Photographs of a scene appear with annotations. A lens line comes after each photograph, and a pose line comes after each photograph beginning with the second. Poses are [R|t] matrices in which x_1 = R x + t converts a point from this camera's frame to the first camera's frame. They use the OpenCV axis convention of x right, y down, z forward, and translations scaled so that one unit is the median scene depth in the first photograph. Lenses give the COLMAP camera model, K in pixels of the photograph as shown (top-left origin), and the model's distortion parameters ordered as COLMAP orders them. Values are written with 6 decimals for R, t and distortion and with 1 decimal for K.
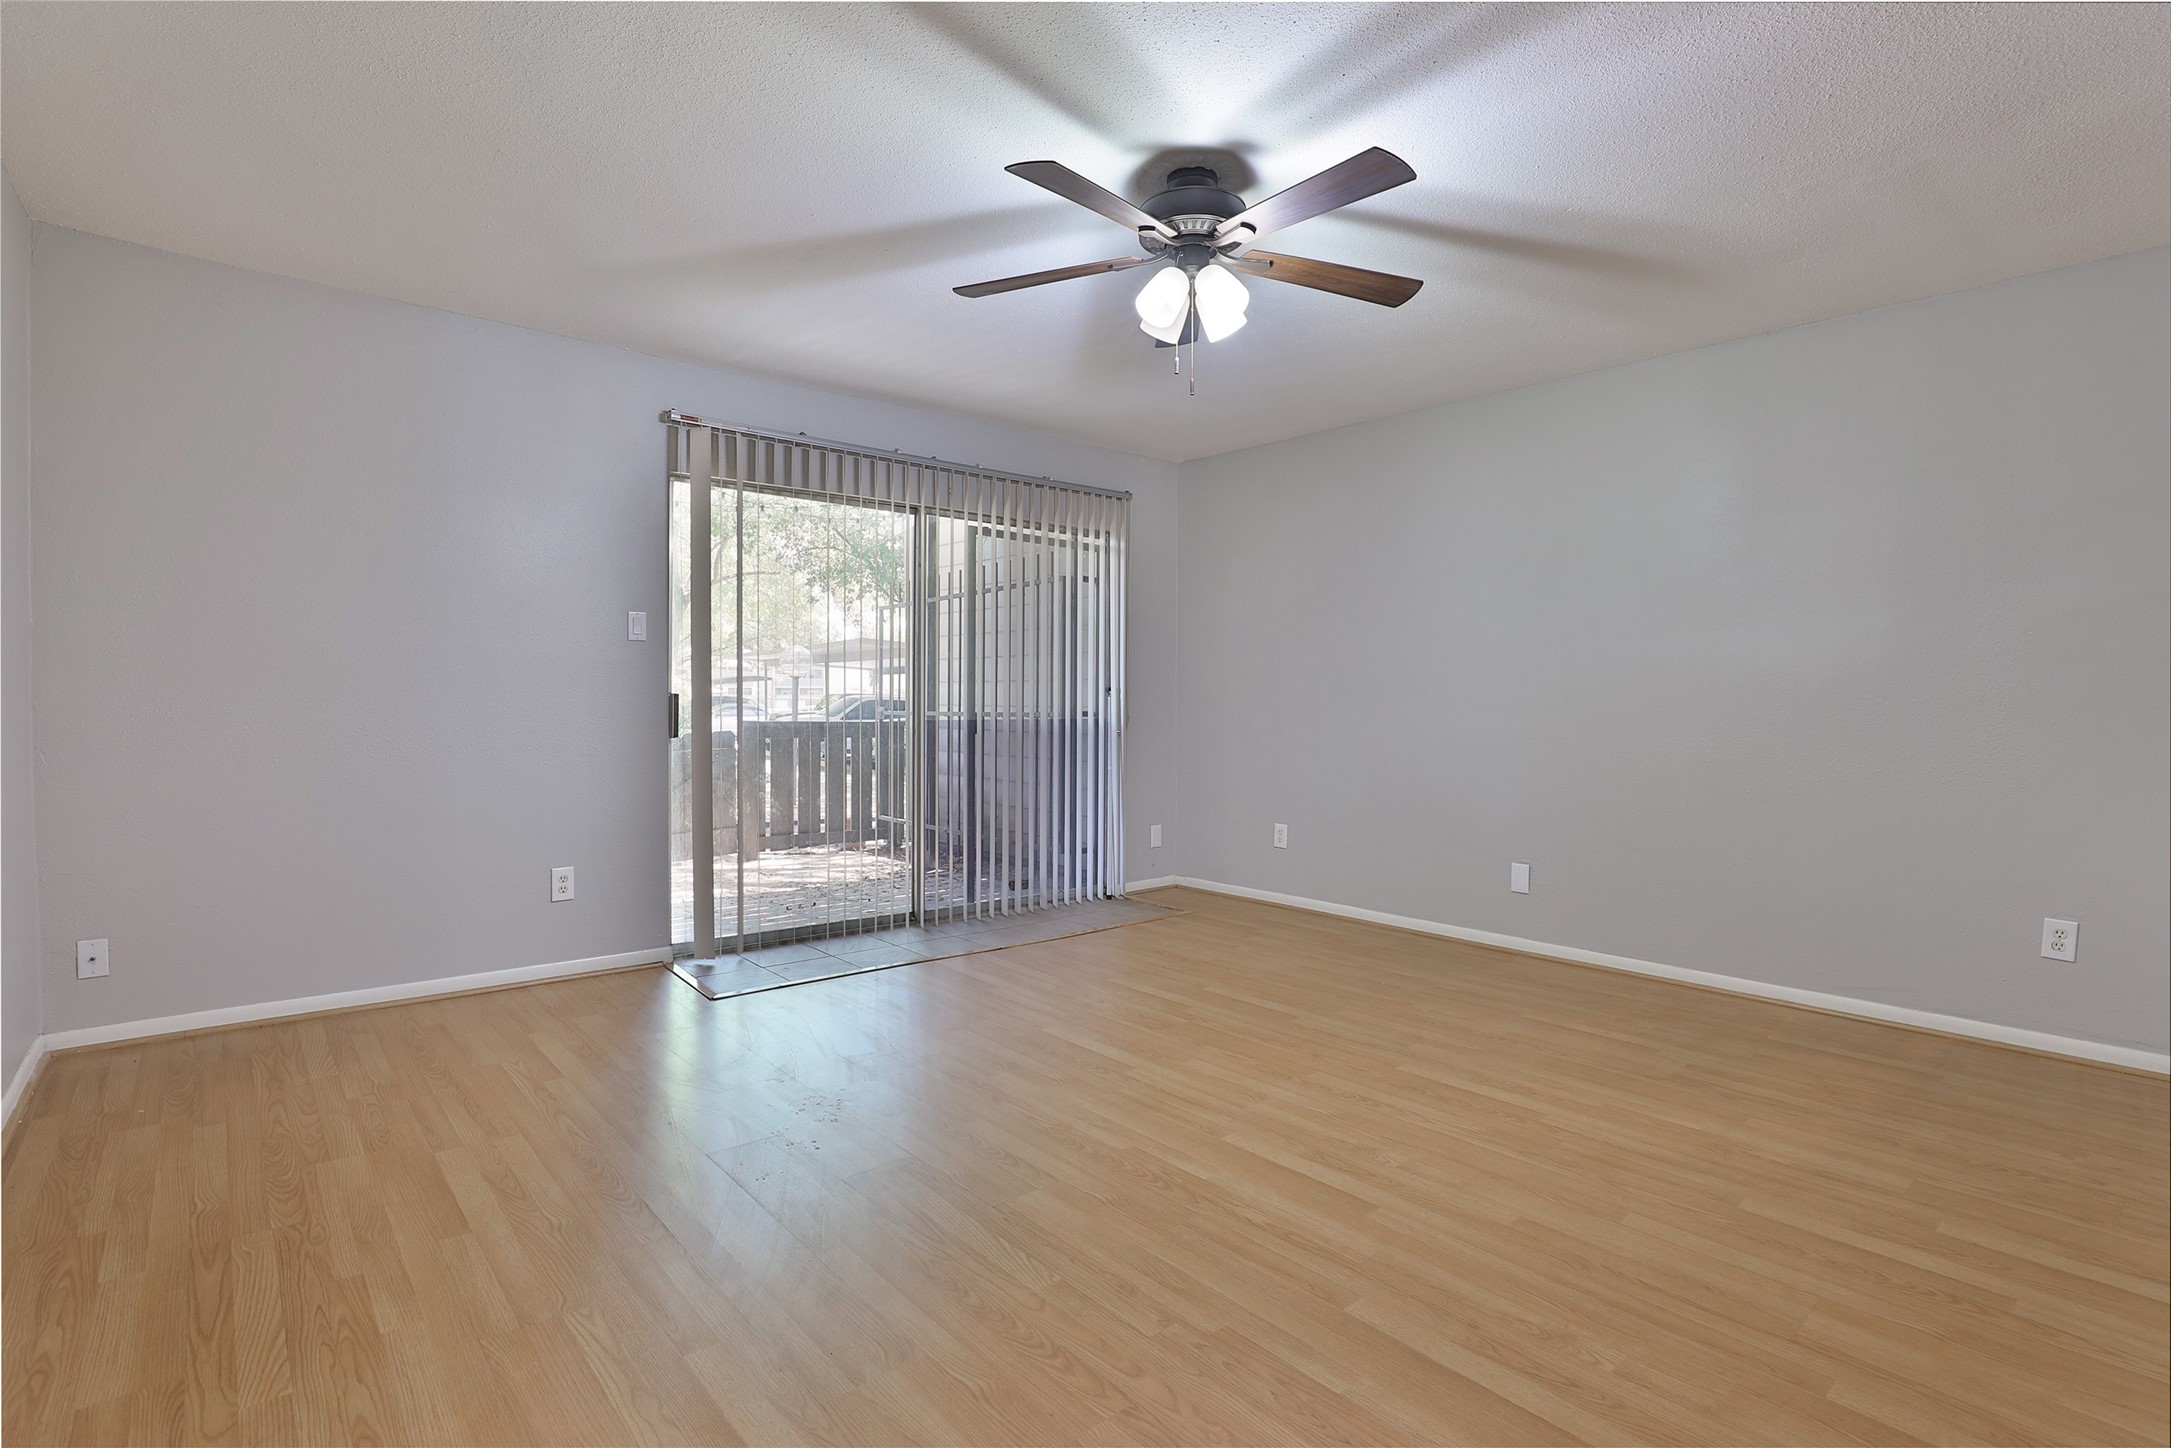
lens RADIAL K [[1044.4, 0, 1088.9], [0, 1044.4, 717.0], [0, 0, 1]] dist [-0.046581, 0.013260]
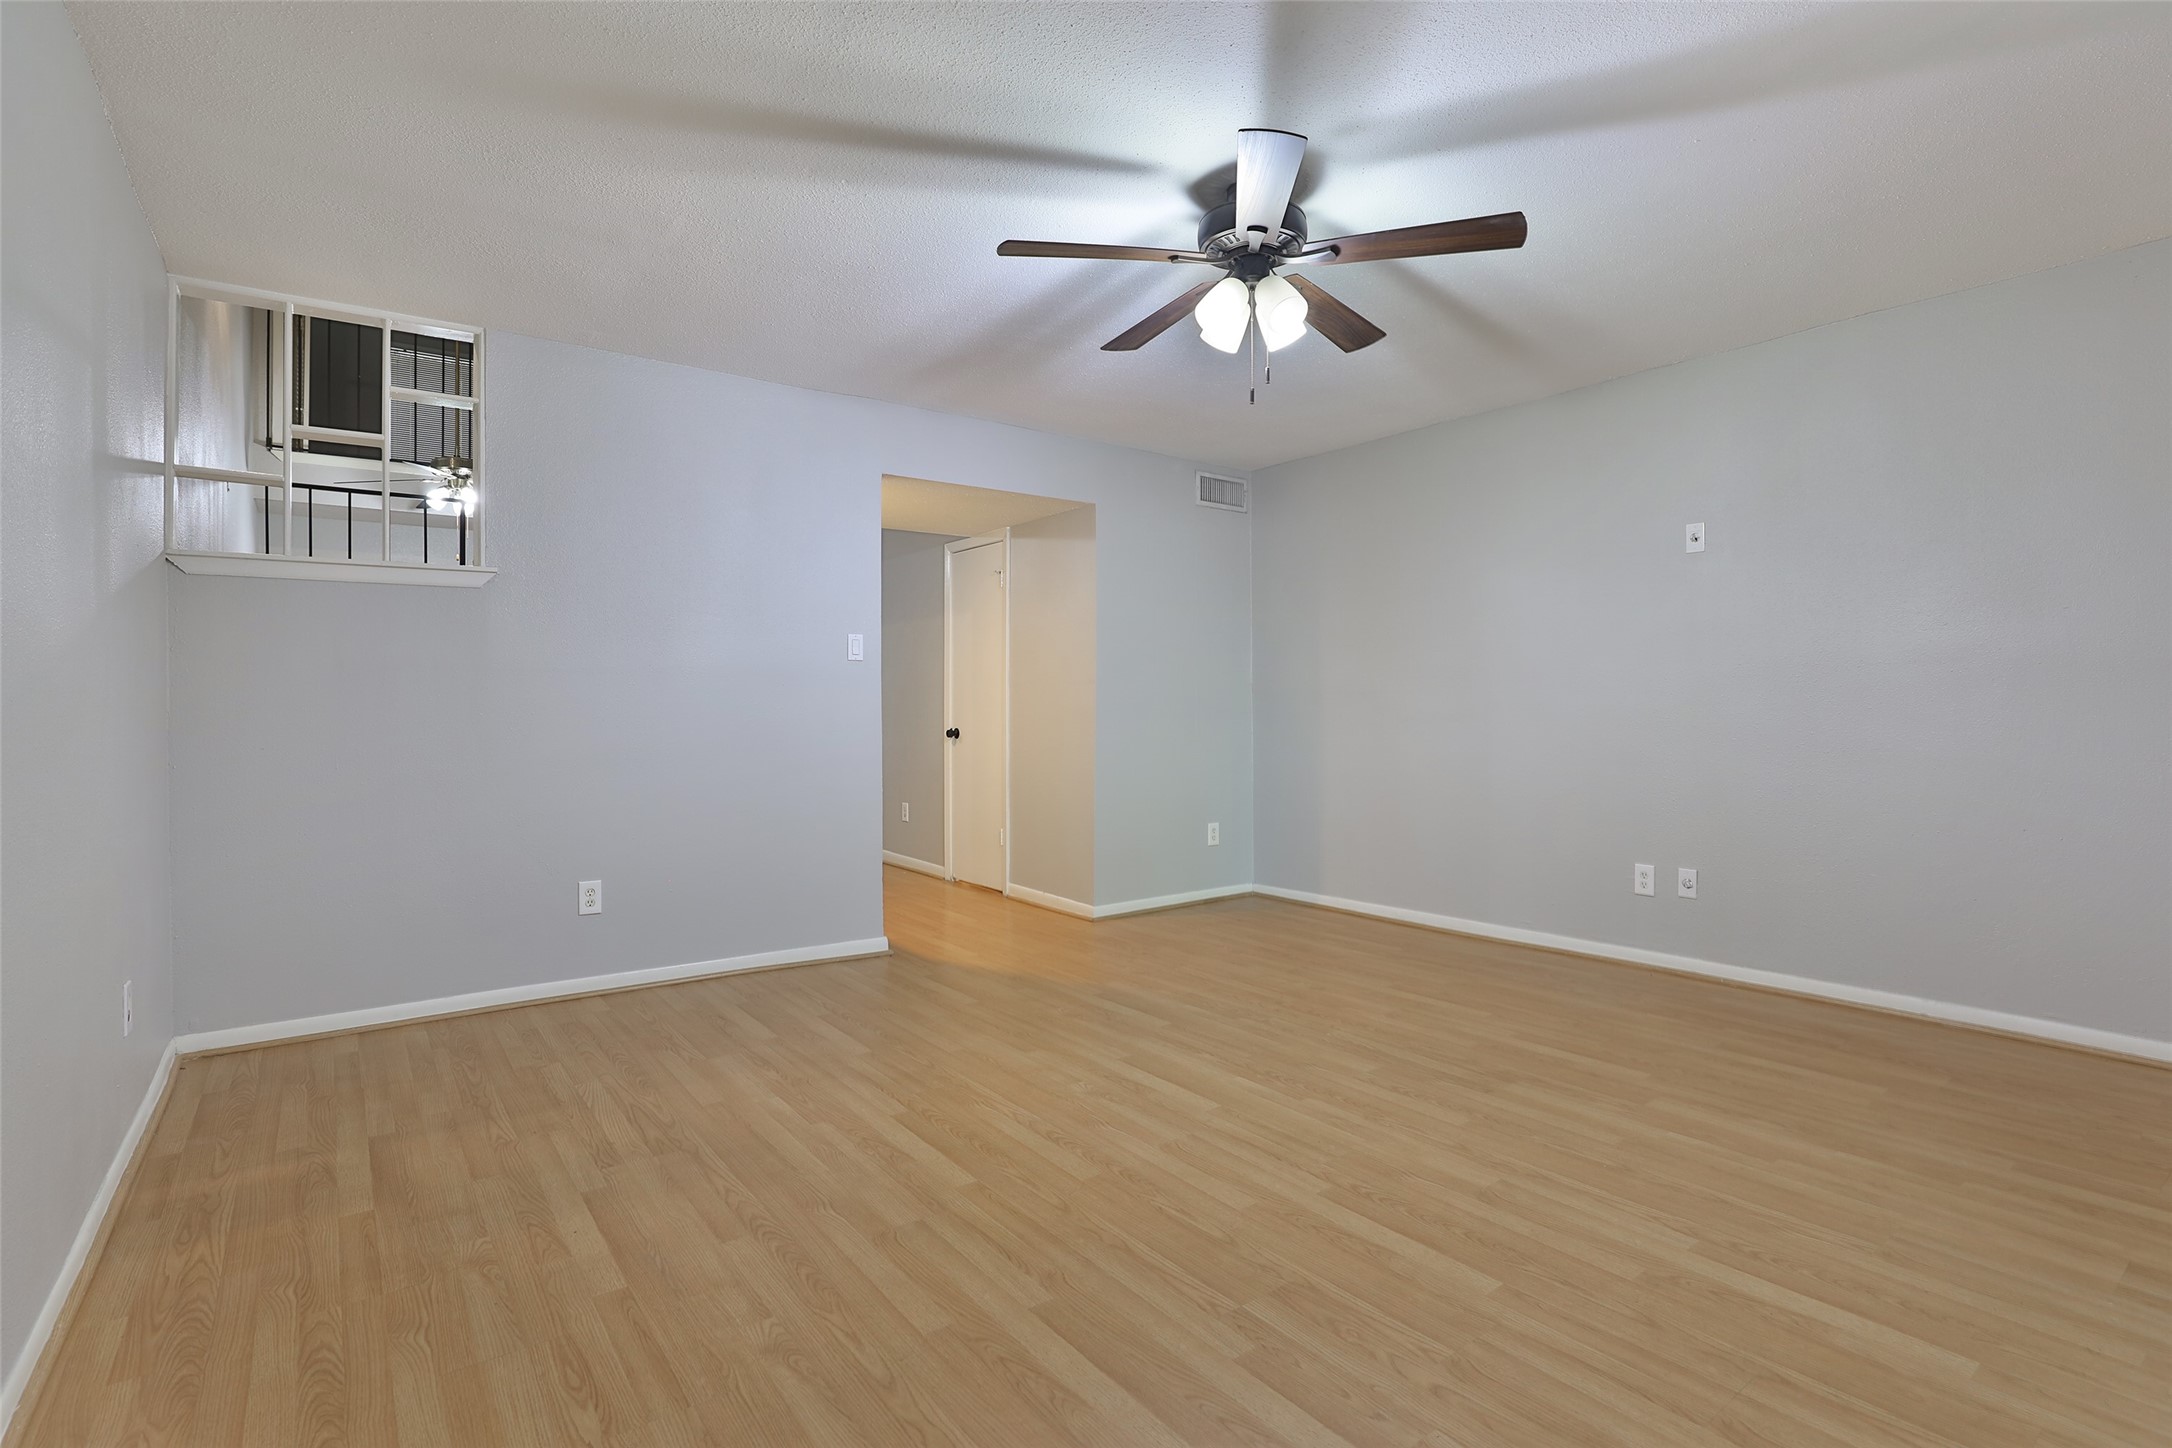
lens RADIAL K [[1044.9, 0, 1089.4], [0, 1044.9, 717.0], [0, 0, 1]] dist [-0.046581, 0.013260]
pose [[-0.997549, -0.003561, 0.069877, 0.161540], [-0.001105, 0.999381, 0.035168, -0.035519], [-0.069959, 0.035004, -0.996936, 1.766210]]
